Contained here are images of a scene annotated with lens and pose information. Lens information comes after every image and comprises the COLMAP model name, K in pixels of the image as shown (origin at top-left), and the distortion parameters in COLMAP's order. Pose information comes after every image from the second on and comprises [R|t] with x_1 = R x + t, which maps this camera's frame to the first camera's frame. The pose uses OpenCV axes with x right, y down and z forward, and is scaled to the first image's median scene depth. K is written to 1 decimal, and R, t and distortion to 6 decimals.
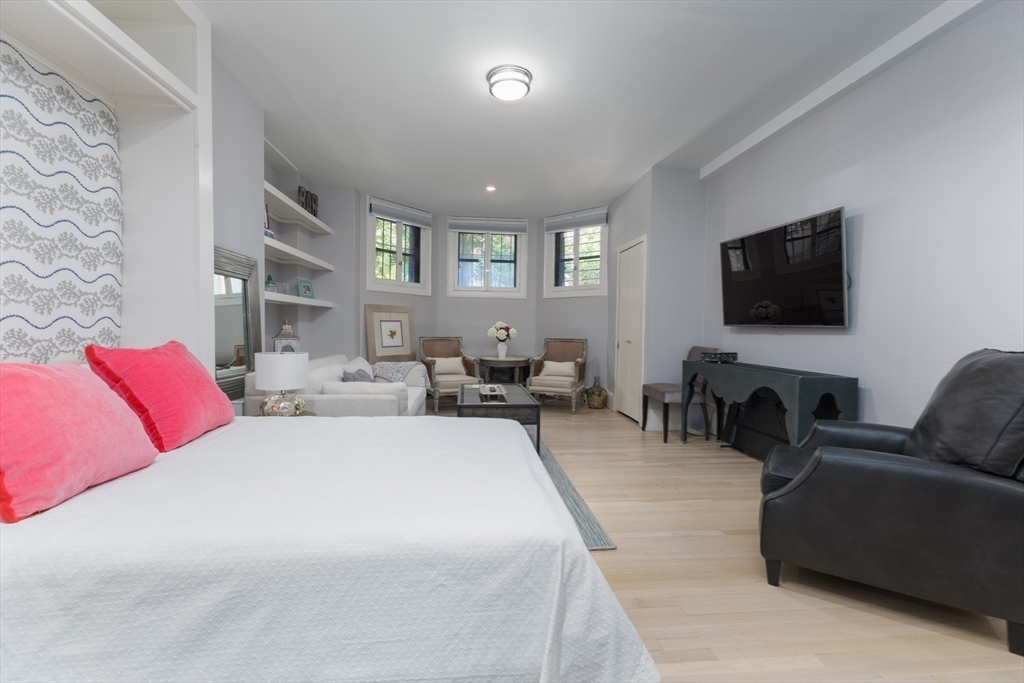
lens RADIAL K [[455.4, 0, 512.0], [0, 455.4, 341.5], [0, 0, 1]] dist [0.000513, 0.000138]
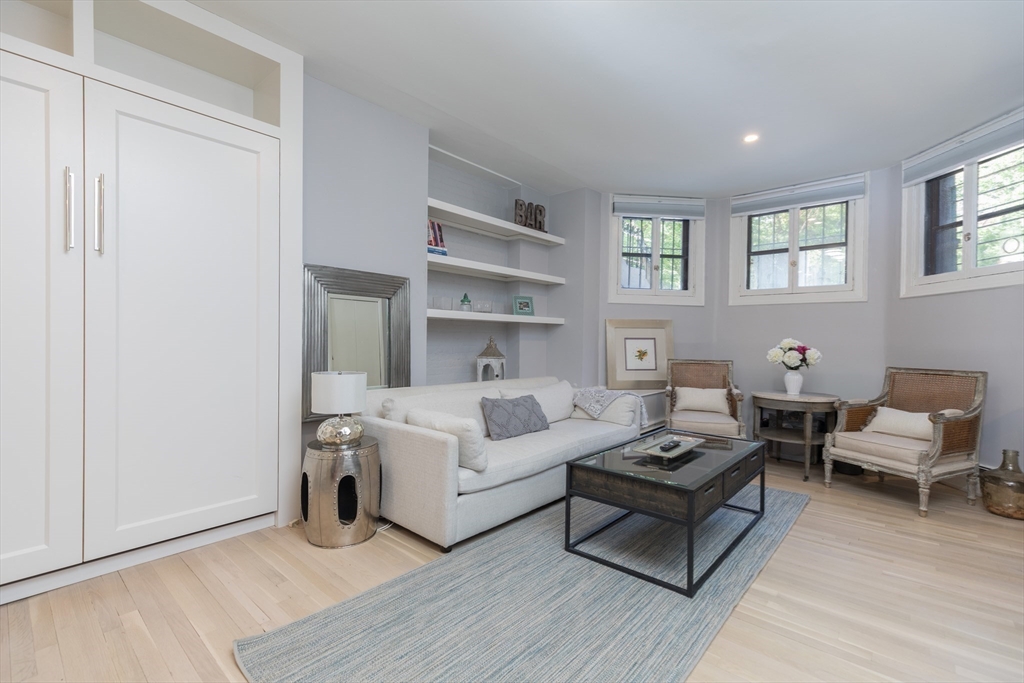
lens RADIAL K [[455.4, 0, 512.0], [0, 455.4, 341.5], [0, 0, 1]] dist [0.000513, 0.000138]
pose [[0.676215, -0.002934, -0.736698, 0.184532], [-0.028666, 0.999130, -0.030292, -0.008599], [0.736146, 0.041602, 0.675543, 0.276702]]
